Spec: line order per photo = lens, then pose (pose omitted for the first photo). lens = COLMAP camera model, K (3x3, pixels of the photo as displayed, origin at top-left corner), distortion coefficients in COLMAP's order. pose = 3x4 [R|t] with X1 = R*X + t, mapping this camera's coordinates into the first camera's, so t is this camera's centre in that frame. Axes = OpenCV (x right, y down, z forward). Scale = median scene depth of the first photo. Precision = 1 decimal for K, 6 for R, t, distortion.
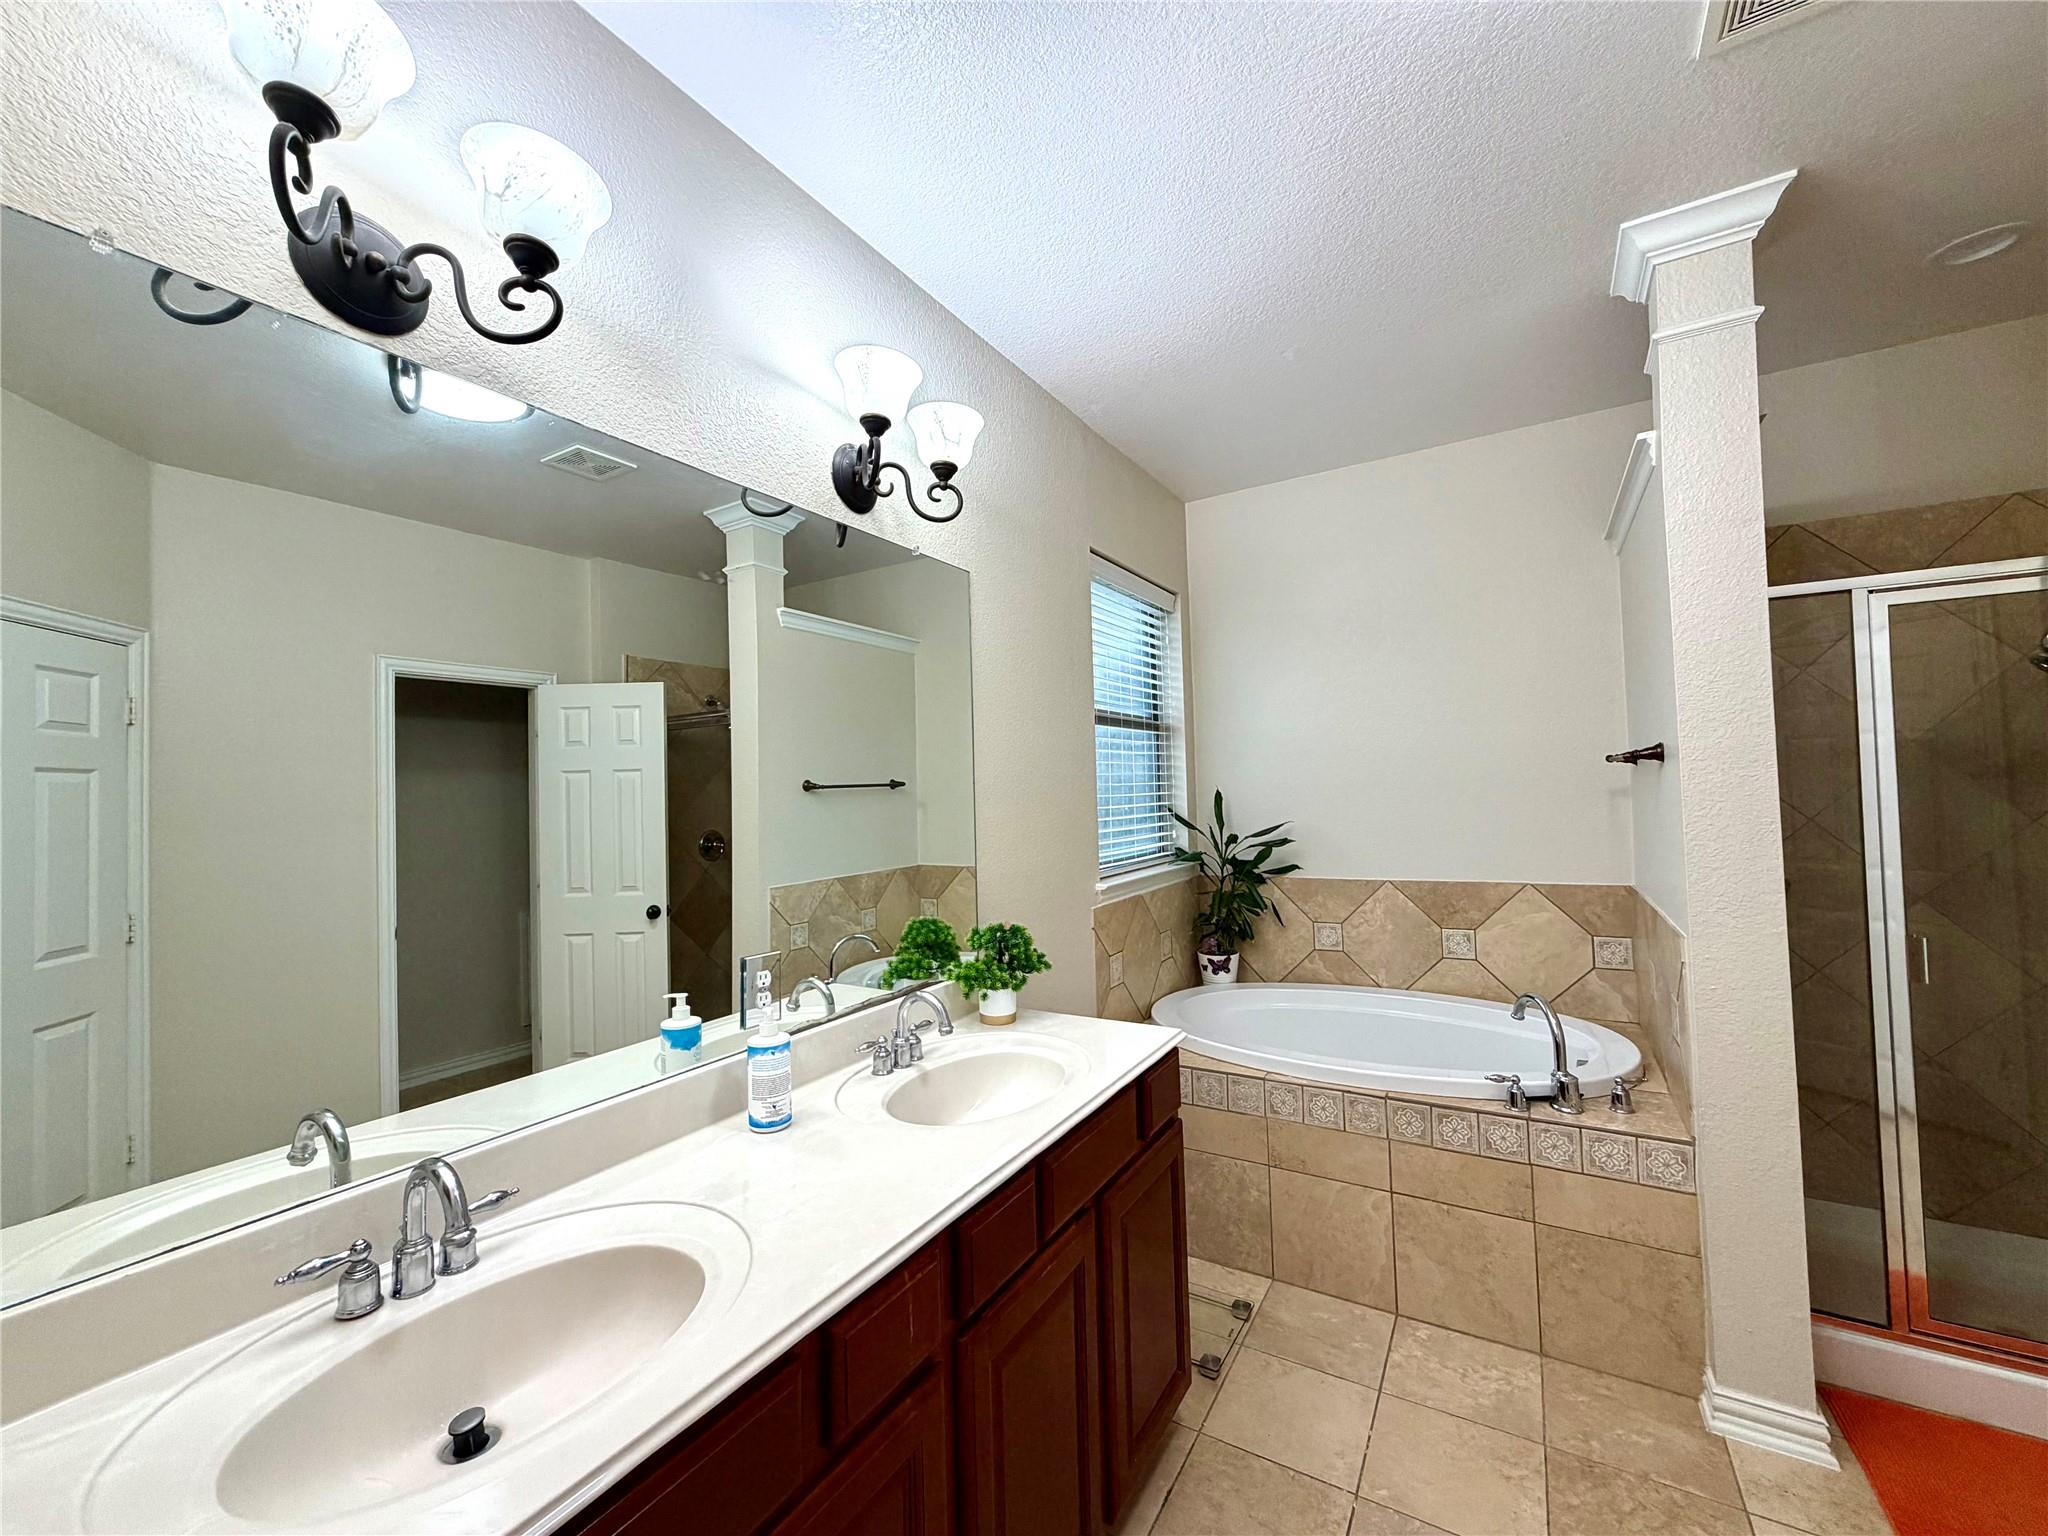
lens RADIAL K [[816.1, 0, 1019.8], [0, 816.1, 767.3], [0, 0, 1]] dist [-0.000013, 0.000632]
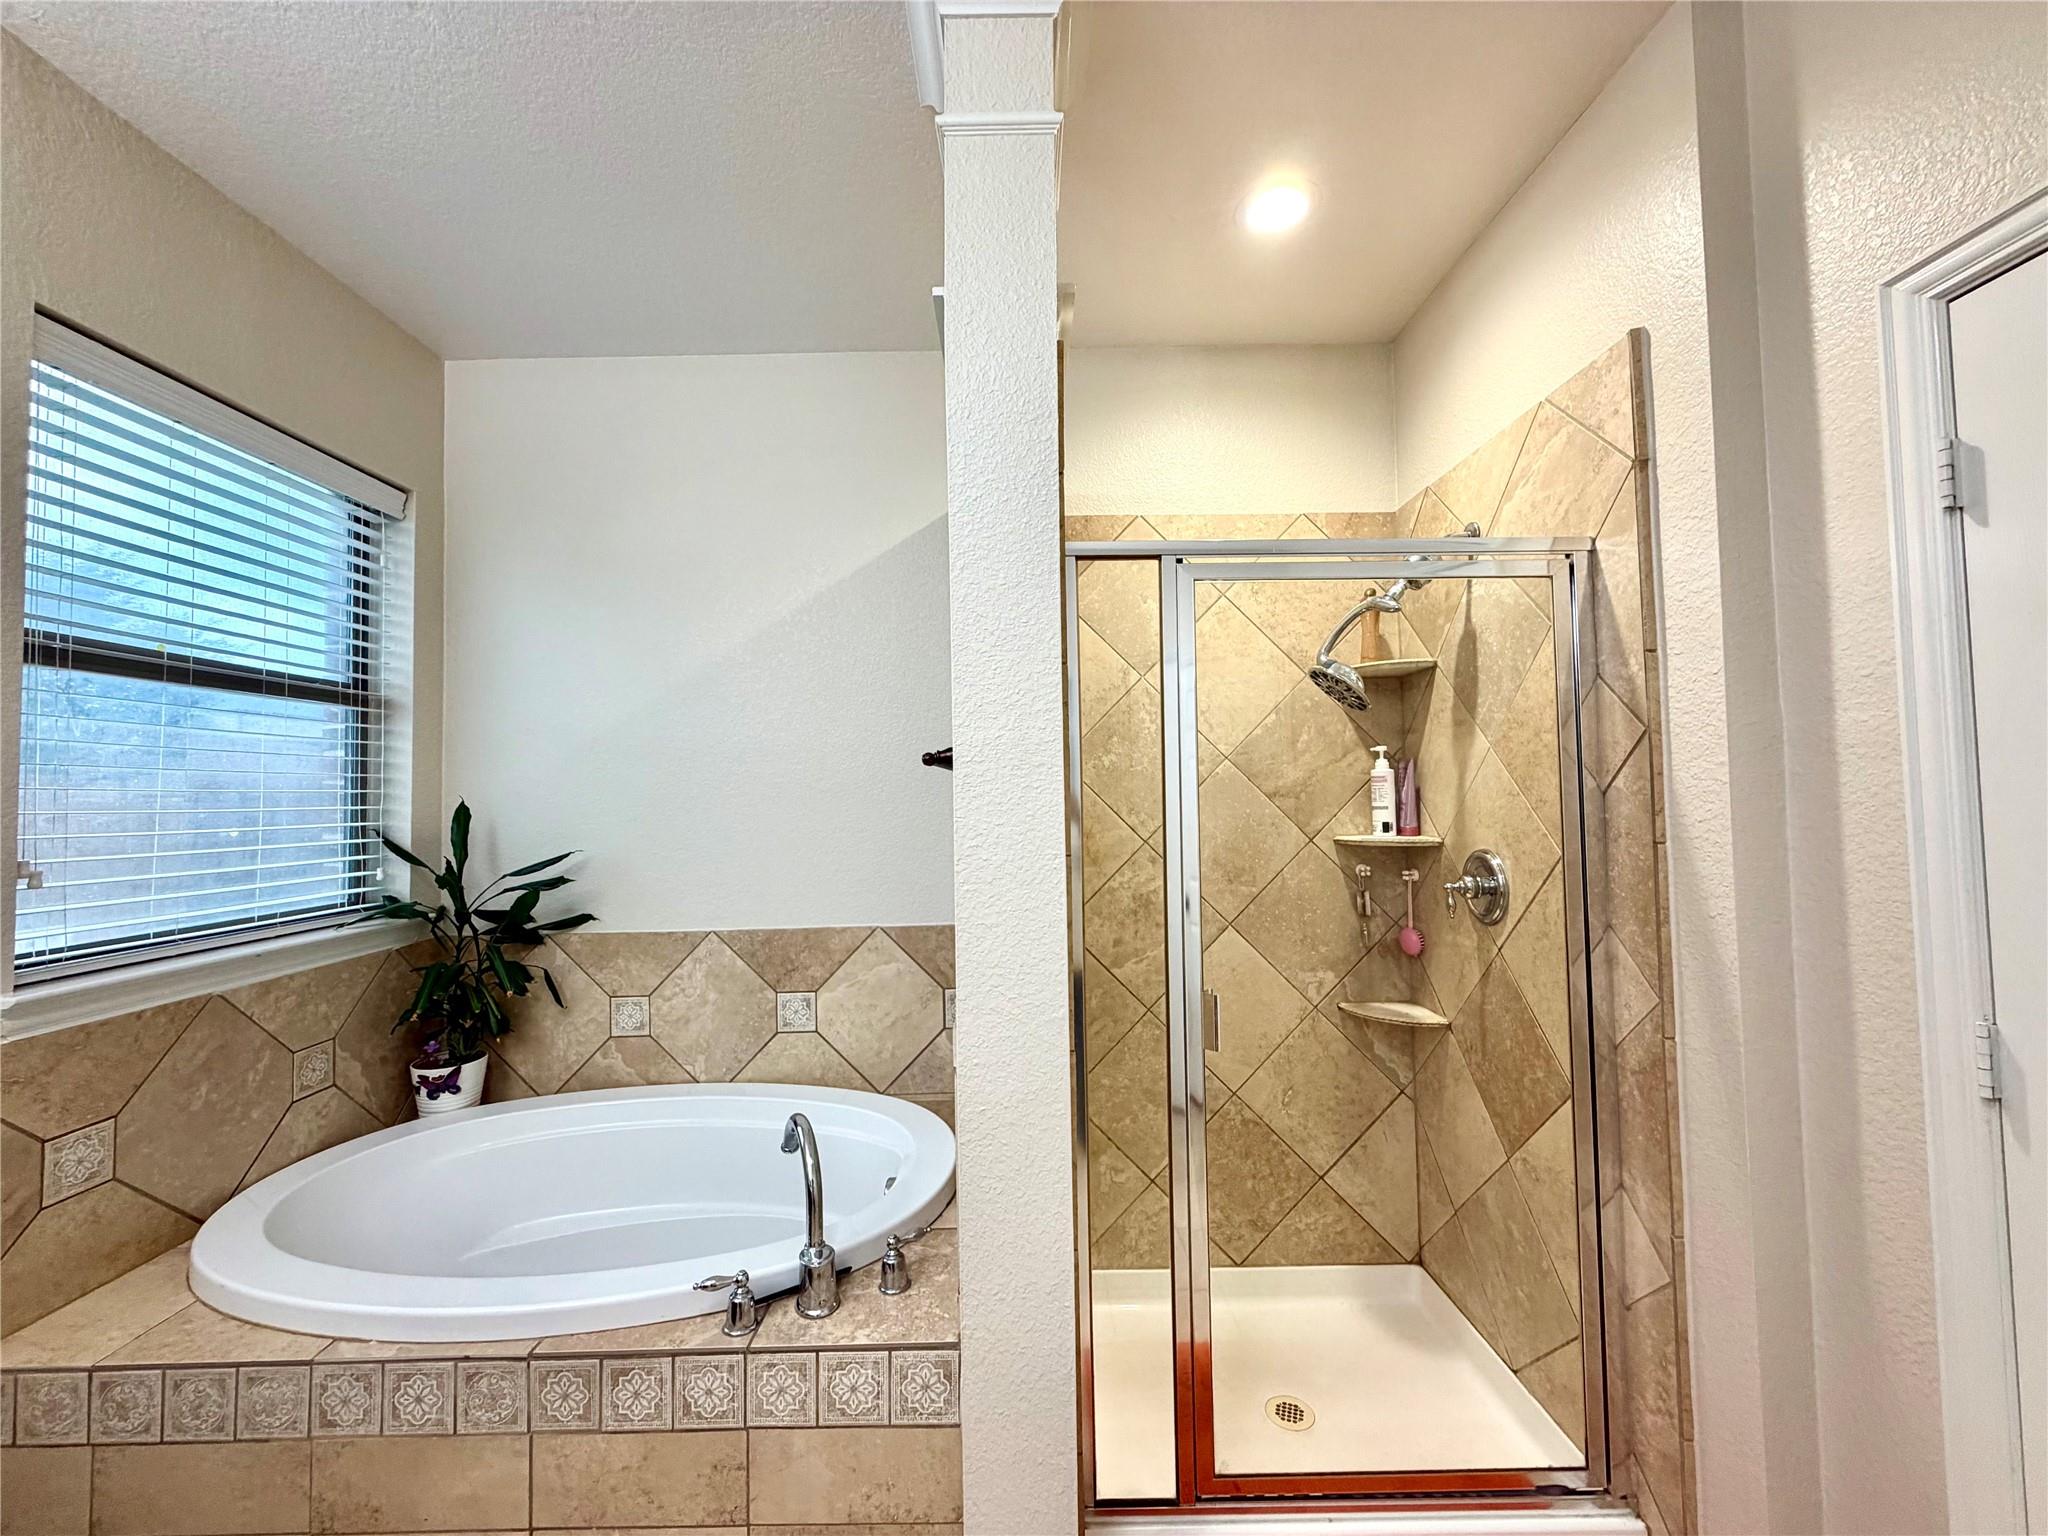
lens RADIAL K [[816.1, 0, 1019.8], [0, 816.1, 767.3], [0, 0, 1]] dist [-0.000013, 0.000632]
pose [[0.850272, 0.034523, 0.525210, 0.296510], [-0.023629, 0.999344, -0.027434, 0.007270], [-0.525812, 0.010916, 0.850531, 0.240822]]
